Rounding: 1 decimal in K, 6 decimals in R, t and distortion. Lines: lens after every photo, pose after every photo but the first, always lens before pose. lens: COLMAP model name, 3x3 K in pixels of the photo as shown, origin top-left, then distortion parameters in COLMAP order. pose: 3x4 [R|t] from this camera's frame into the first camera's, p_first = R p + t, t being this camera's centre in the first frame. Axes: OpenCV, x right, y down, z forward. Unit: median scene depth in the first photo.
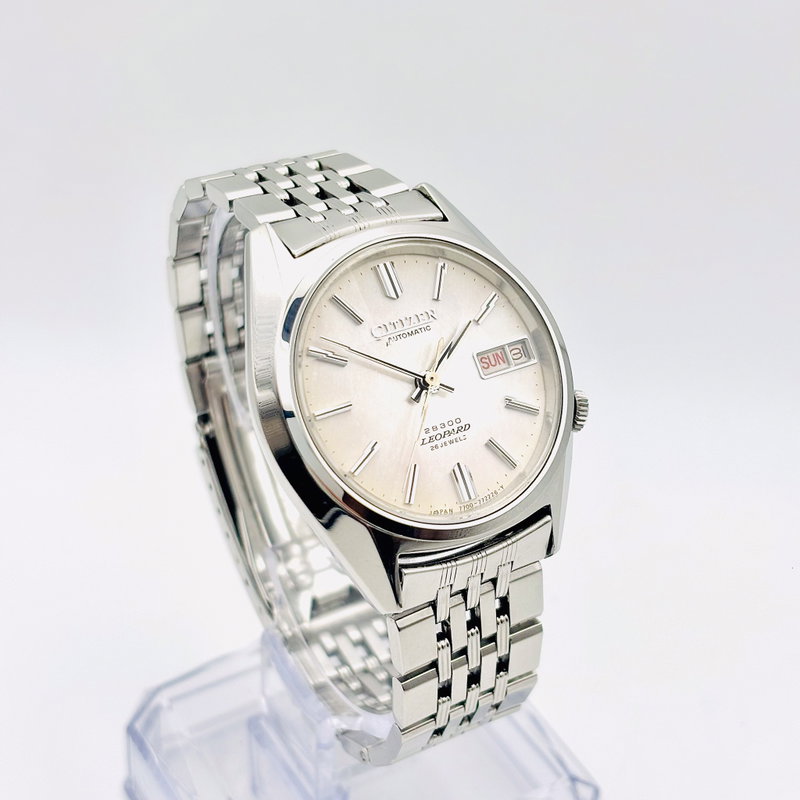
lens RADIAL K [[1665.4, 0, 400.0], [0, 1665.4, 400.0], [0, 0, 1]] dist [0.142748, -0.048991]
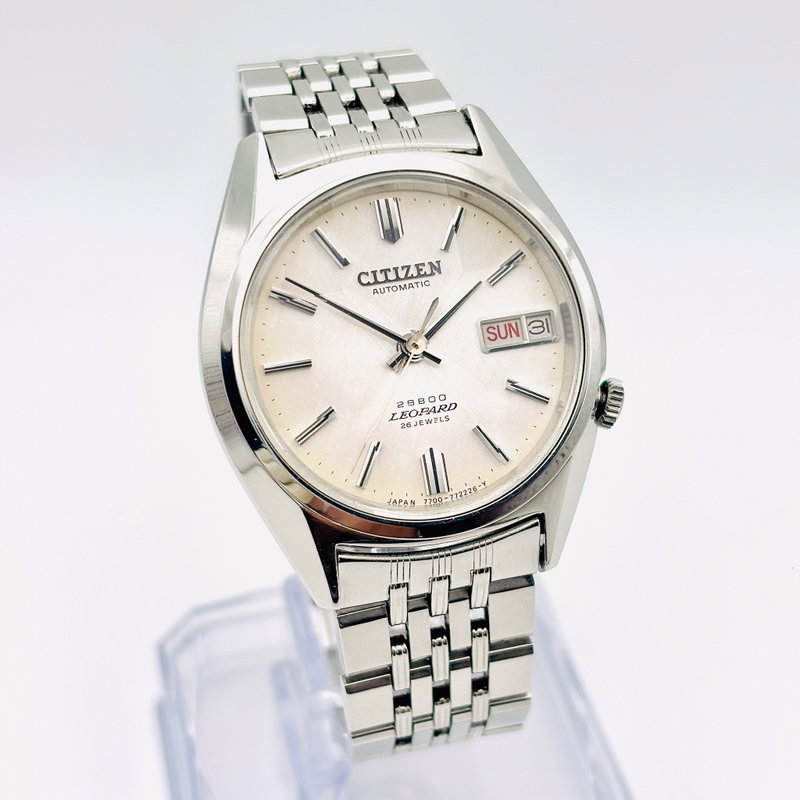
lens RADIAL K [[1703.3, 0, 400.0], [0, 1703.3, 400.0], [0, 0, 1]] dist [0.112338, 0.044221]
pose [[0.960342, 0.162011, -0.226928, 0.202748], [-0.142459, 0.984721, 0.100147, -0.067127], [0.239686, -0.063848, 0.968749, 0.159699]]
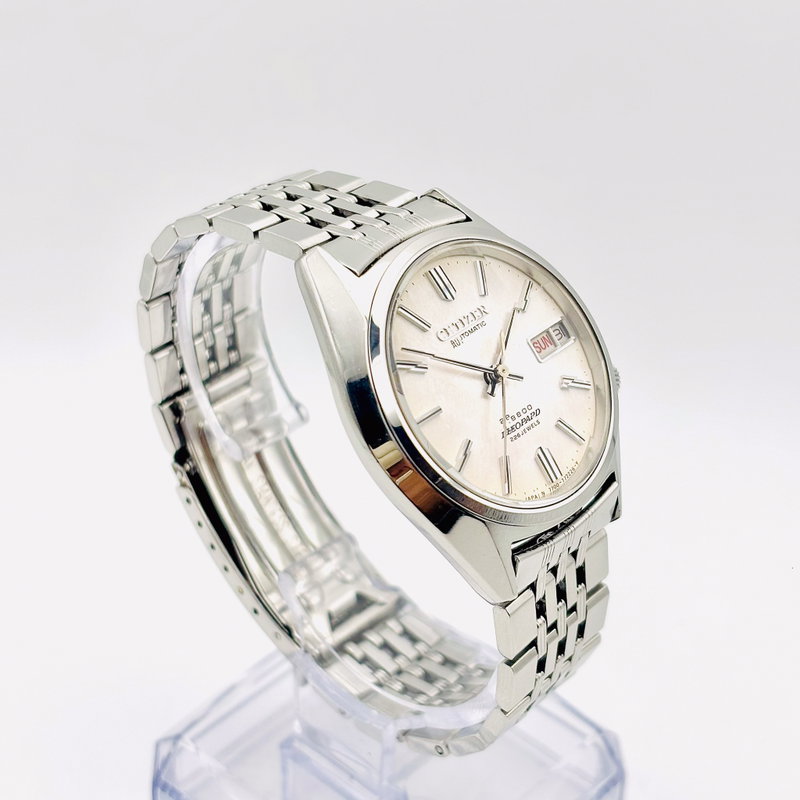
lens RADIAL K [[1665.4, 0, 400.0], [0, 1665.4, 400.0], [0, 0, 1]] dist [0.142748, -0.048991]
pose [[0.952490, -0.170389, 0.252450, -0.295326], [0.169730, 0.985185, 0.024554, -0.030403], [-0.252894, 0.019461, 0.967298, 0.012392]]
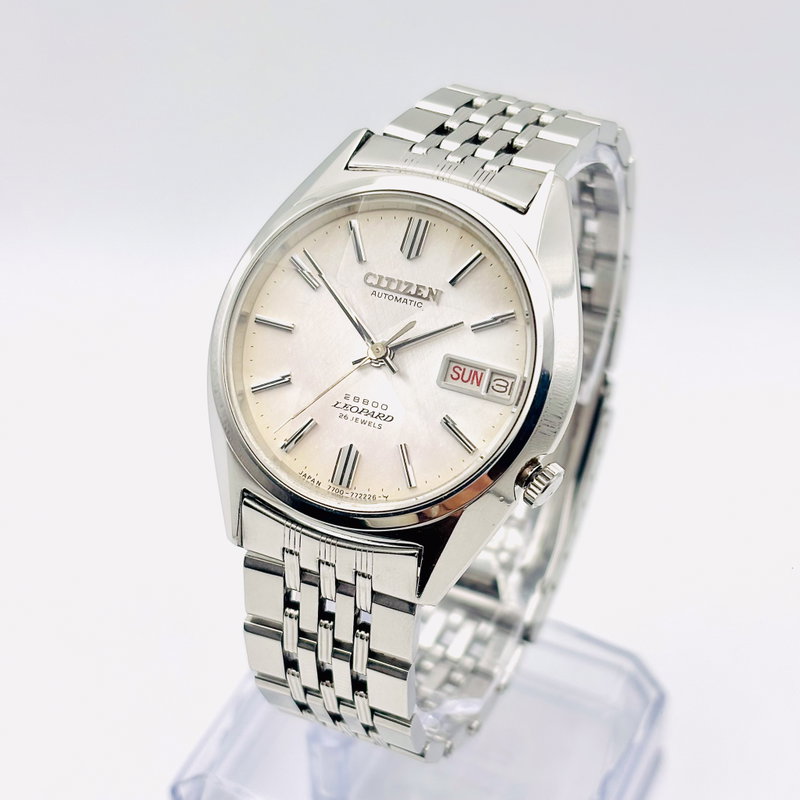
lens RADIAL K [[1665.4, 0, 400.0], [0, 1665.4, 400.0], [0, 0, 1]] dist [0.142748, -0.048991]
pose [[0.612208, 0.493328, -0.617924, 0.574314], [-0.472972, 0.854744, 0.213800, -0.180948], [0.633640, 0.161371, 0.756611, 0.316480]]
